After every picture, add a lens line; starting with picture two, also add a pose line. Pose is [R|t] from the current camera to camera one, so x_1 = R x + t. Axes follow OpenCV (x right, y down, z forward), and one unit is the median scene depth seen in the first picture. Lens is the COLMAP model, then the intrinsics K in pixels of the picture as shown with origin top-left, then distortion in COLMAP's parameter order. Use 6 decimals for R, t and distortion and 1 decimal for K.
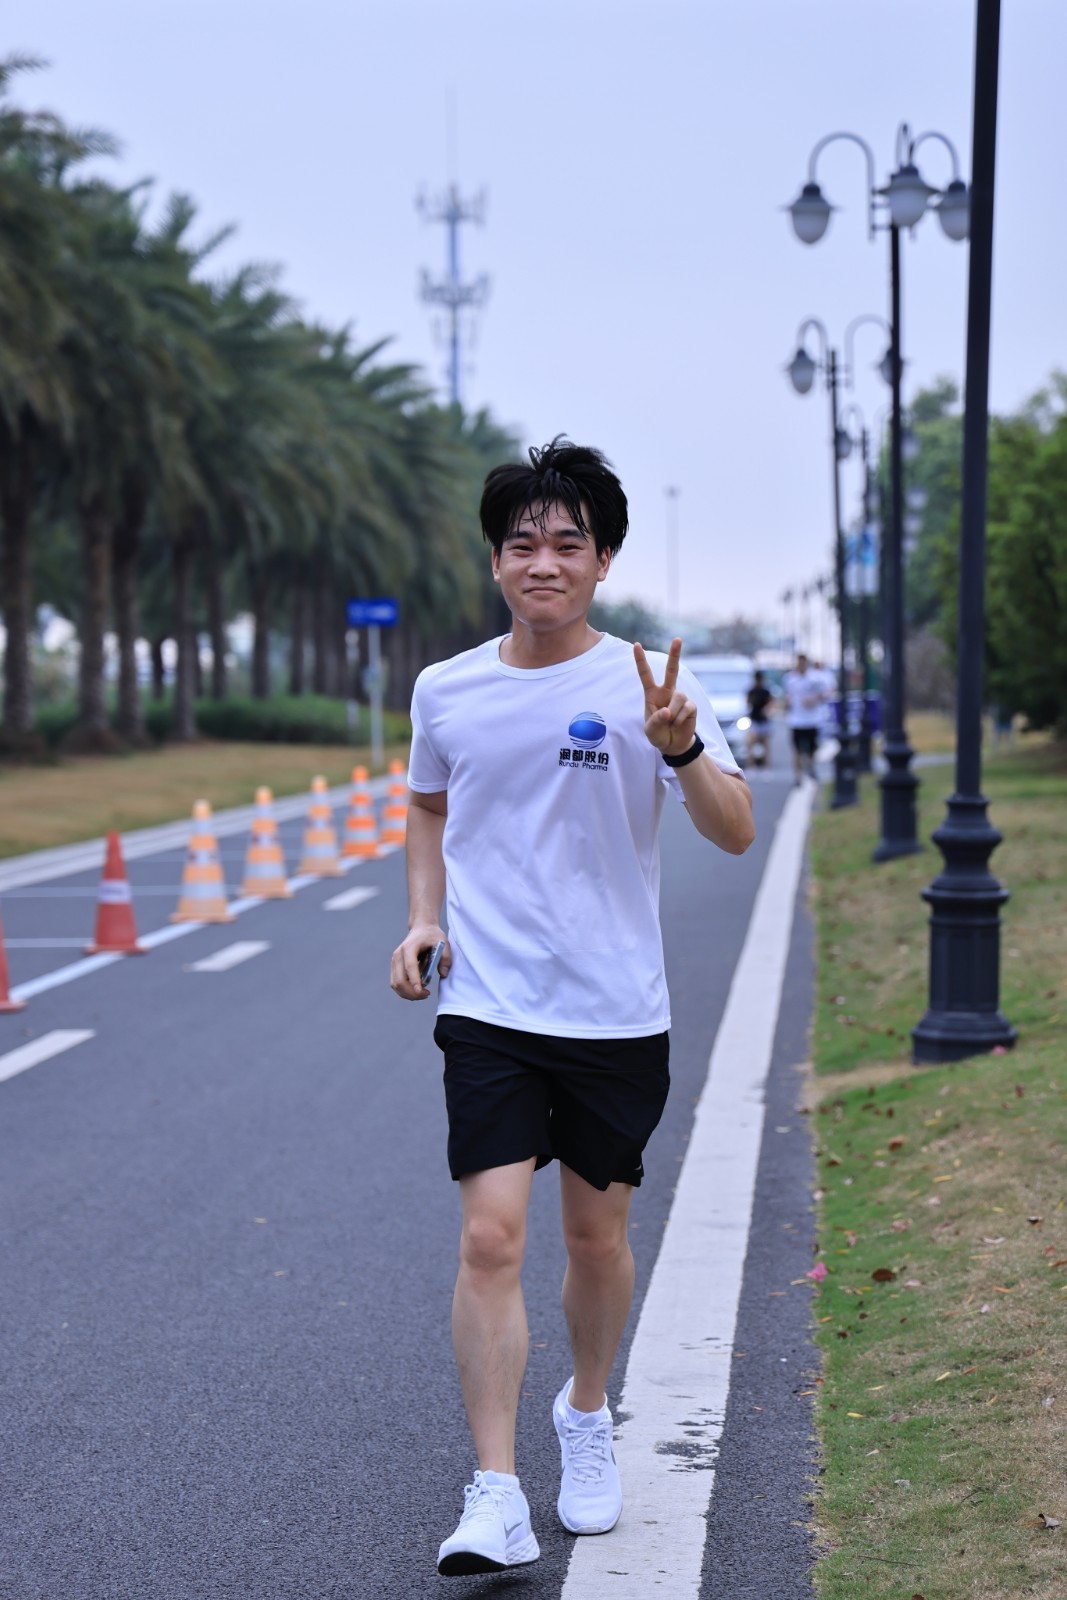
lens RADIAL K [[4800.3, 0, 512.6], [0, 4800.3, 806.6], [0, 0, 1]] dist [0.669363, 0.000000]
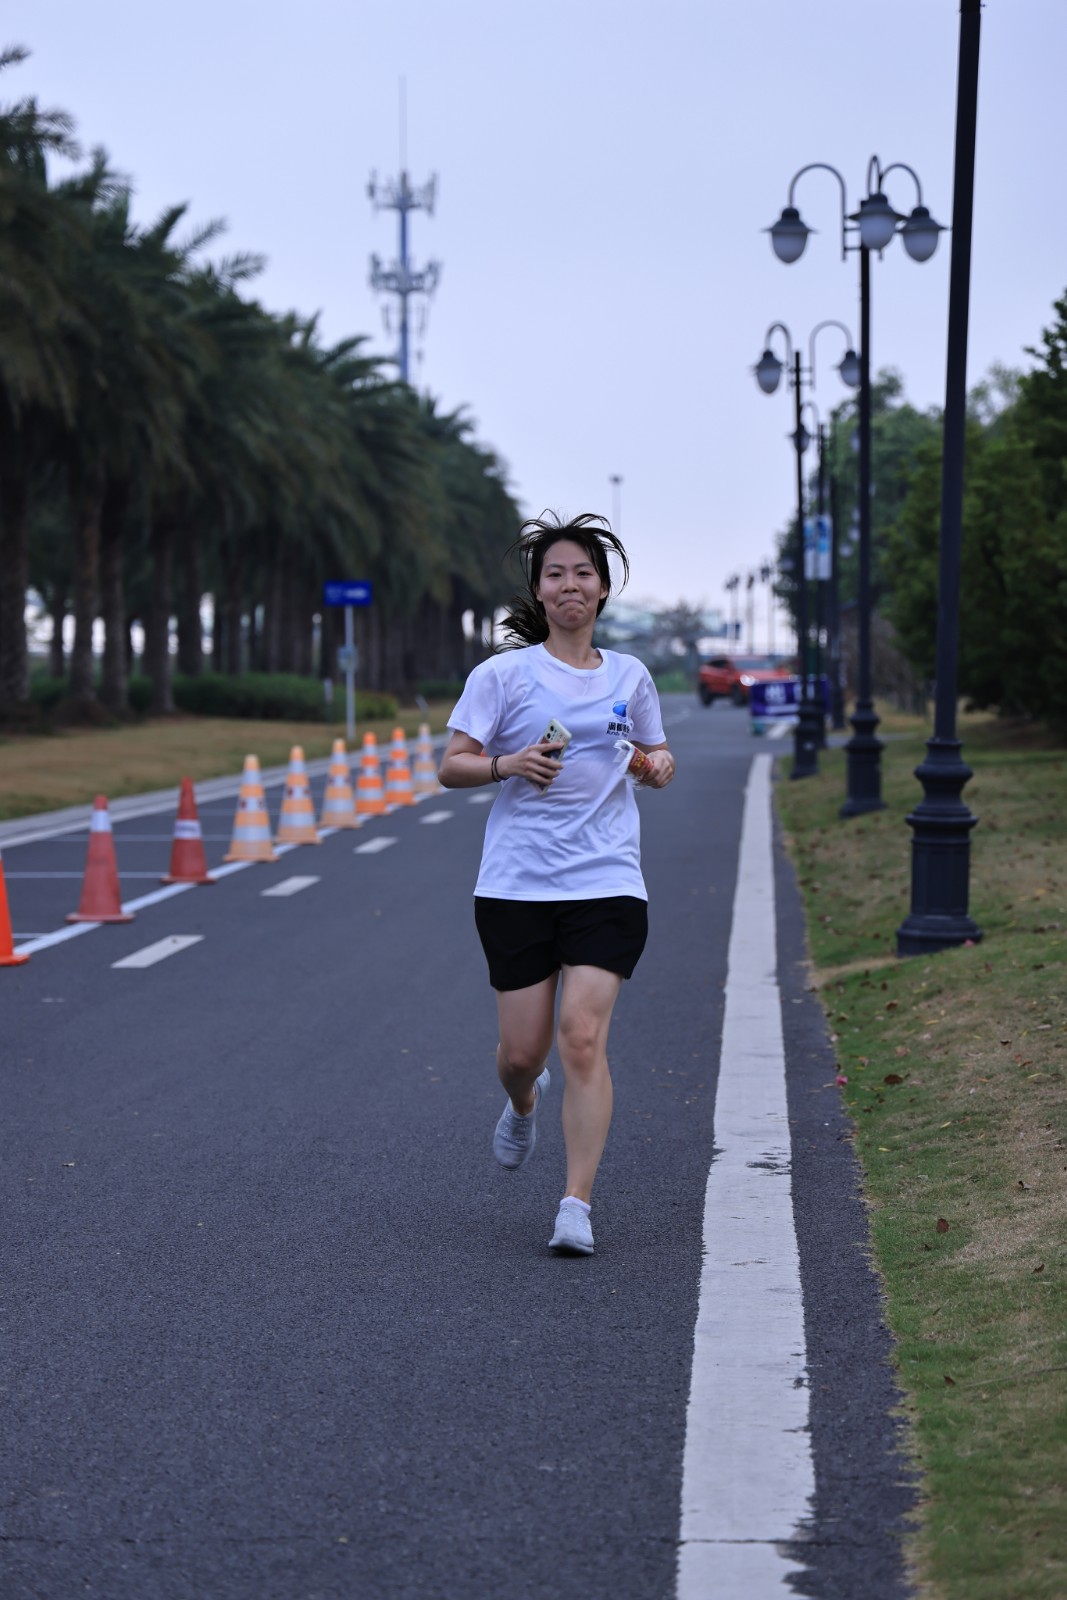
lens RADIAL K [[4786.0, 0, 546.3], [0, 4786.0, 794.8], [0, 0, 1]] dist [0.757560, 0.000000]
pose [[0.999759, 0.008916, 0.020050, -0.015341], [-0.008932, 0.999960, 0.000679, 0.005956], [-0.020043, -0.000858, 0.999799, -0.107846]]
